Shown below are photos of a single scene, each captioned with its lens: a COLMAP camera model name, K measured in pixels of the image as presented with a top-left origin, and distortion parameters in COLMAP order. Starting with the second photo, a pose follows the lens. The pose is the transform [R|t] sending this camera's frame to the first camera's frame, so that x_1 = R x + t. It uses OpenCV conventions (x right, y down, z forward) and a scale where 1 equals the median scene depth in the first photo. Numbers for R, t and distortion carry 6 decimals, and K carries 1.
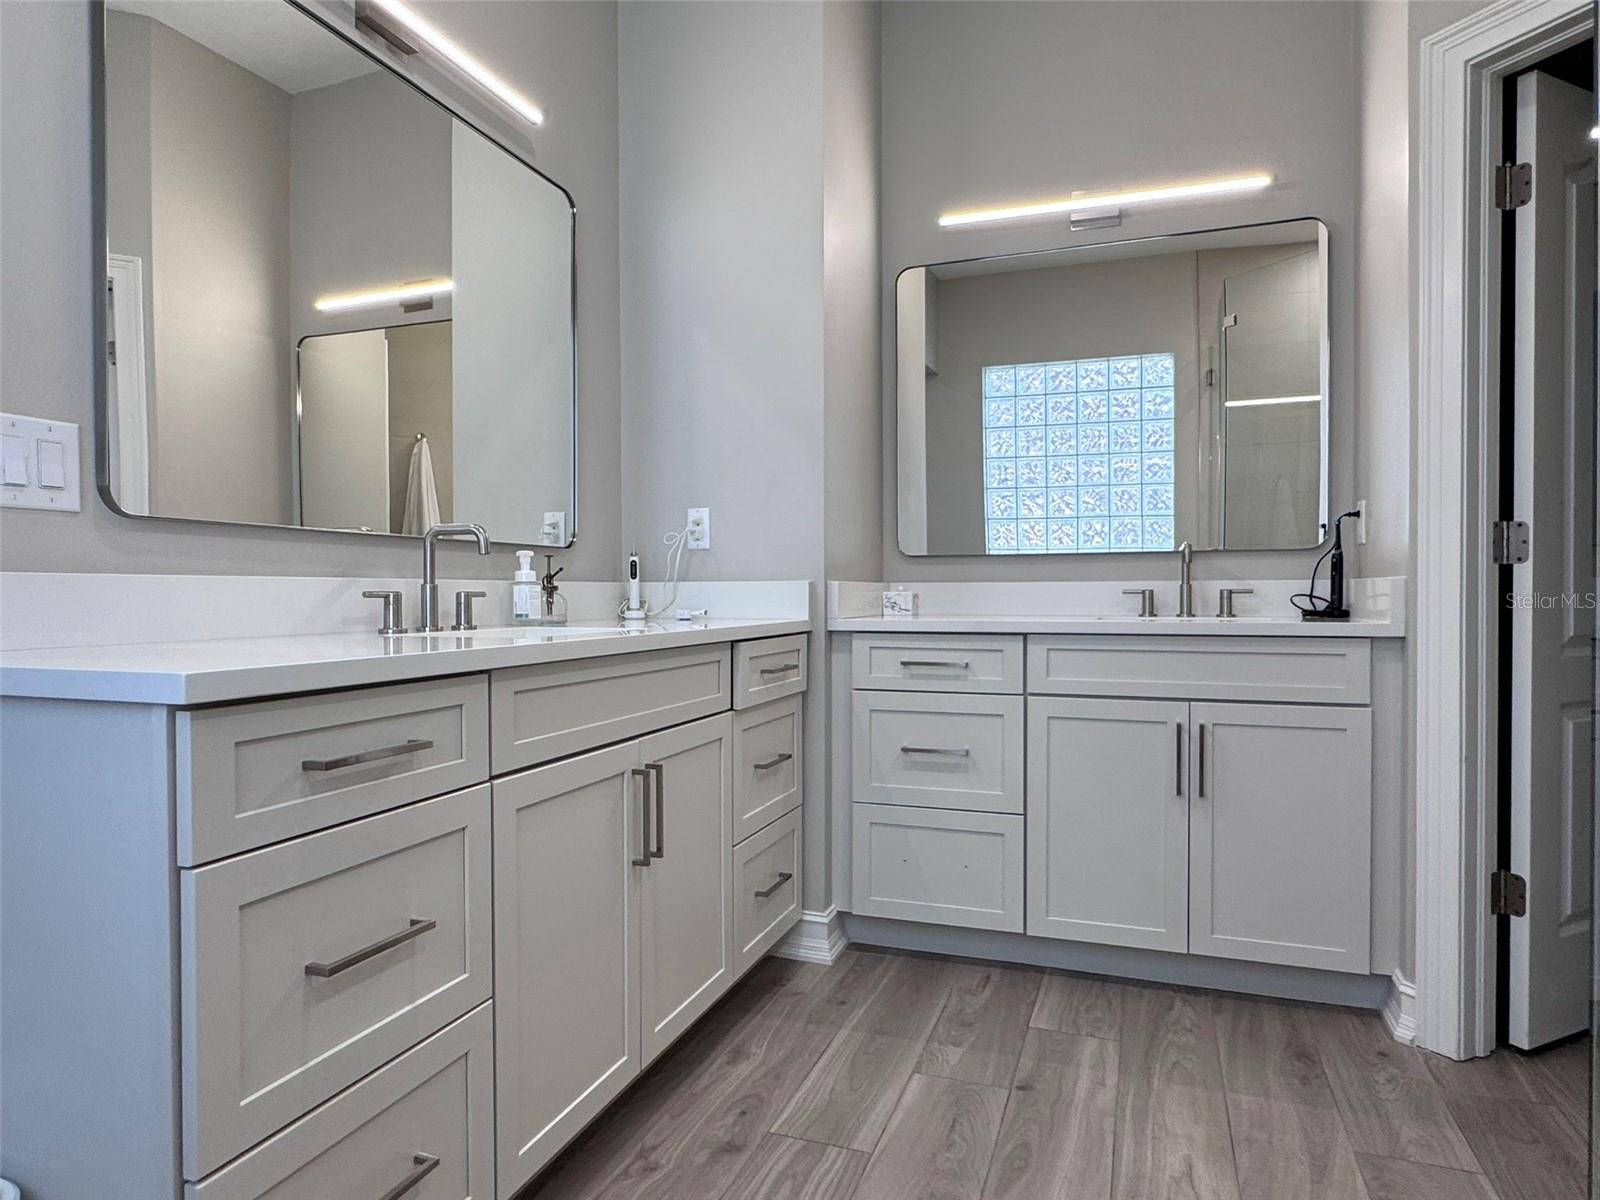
lens RADIAL K [[975.2, 0, 800.0], [0, 975.2, 602.3], [0, 0, 1]] dist [-0.010341, -0.001184]
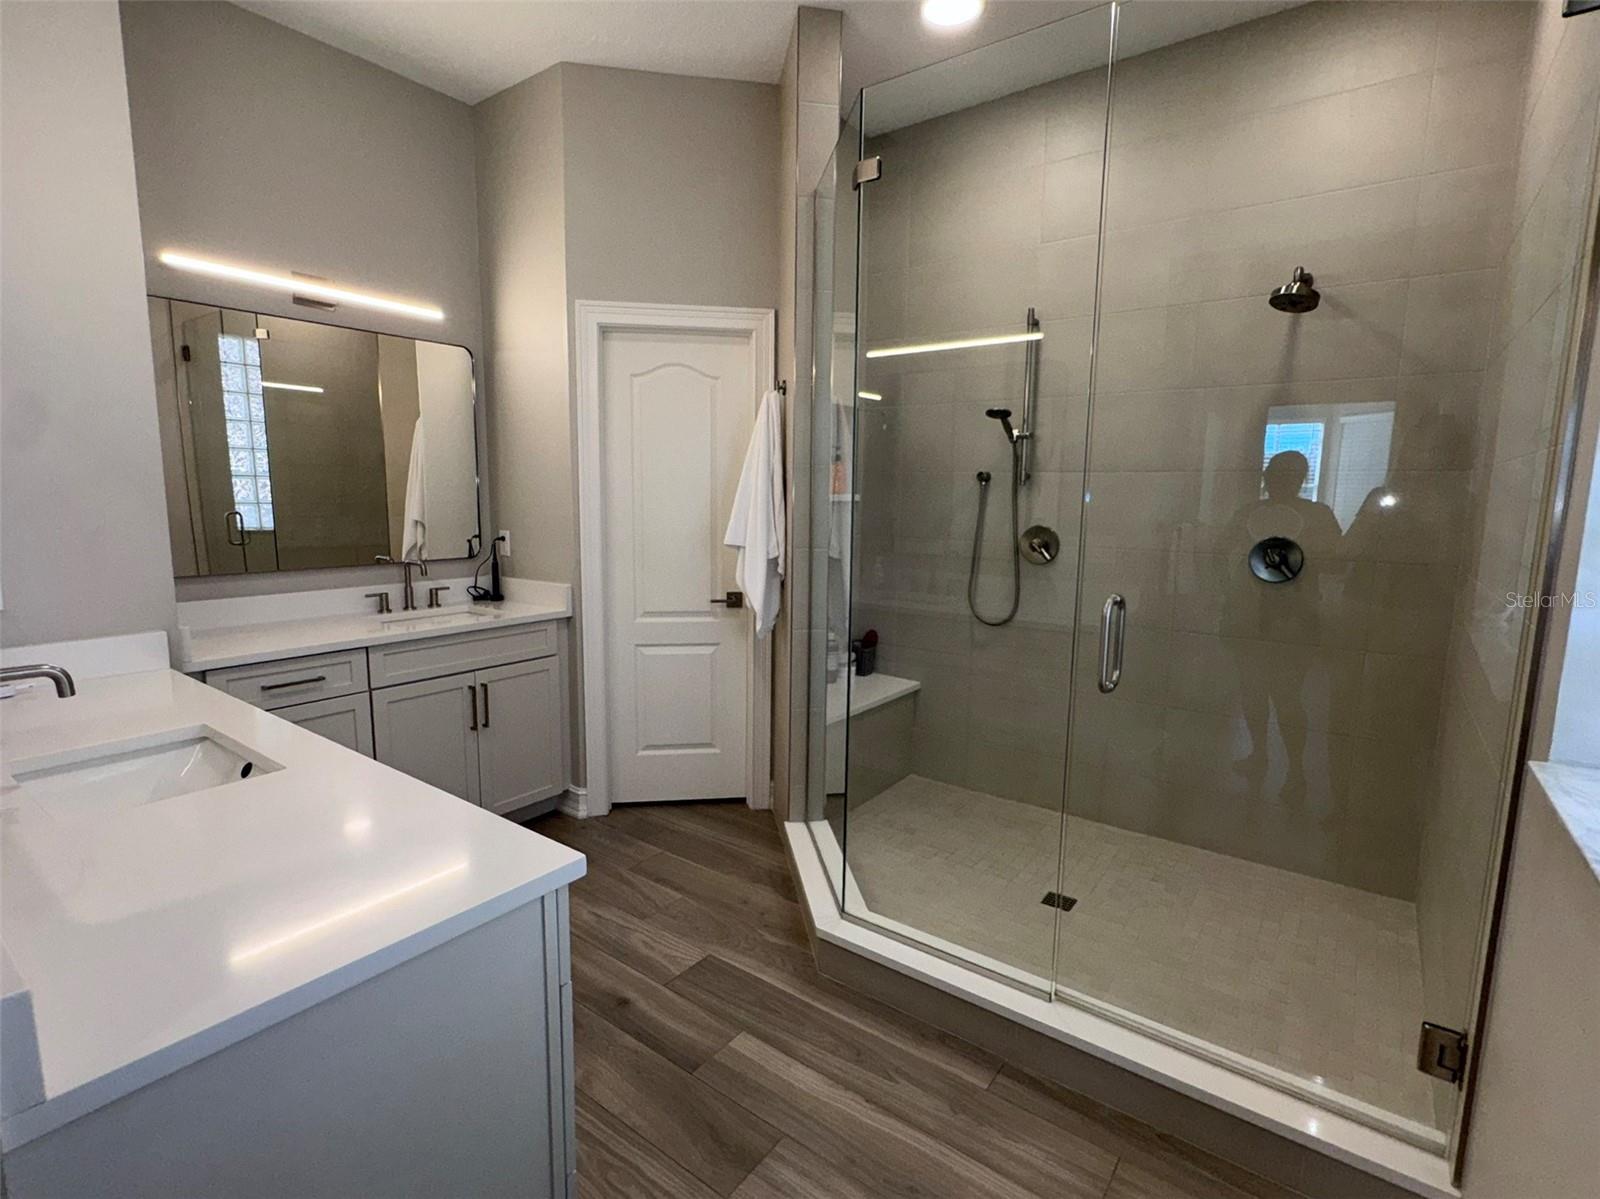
lens RADIAL K [[771.0, 0, 800.1], [0, 771.0, 600.7], [0, 0, 1]] dist [0.001268, 0.000077]
pose [[0.291327, -0.127295, 0.948116, -0.562683], [-0.011624, 0.990563, 0.136565, -0.172091], [-0.956553, -0.050806, 0.287098, 0.111272]]
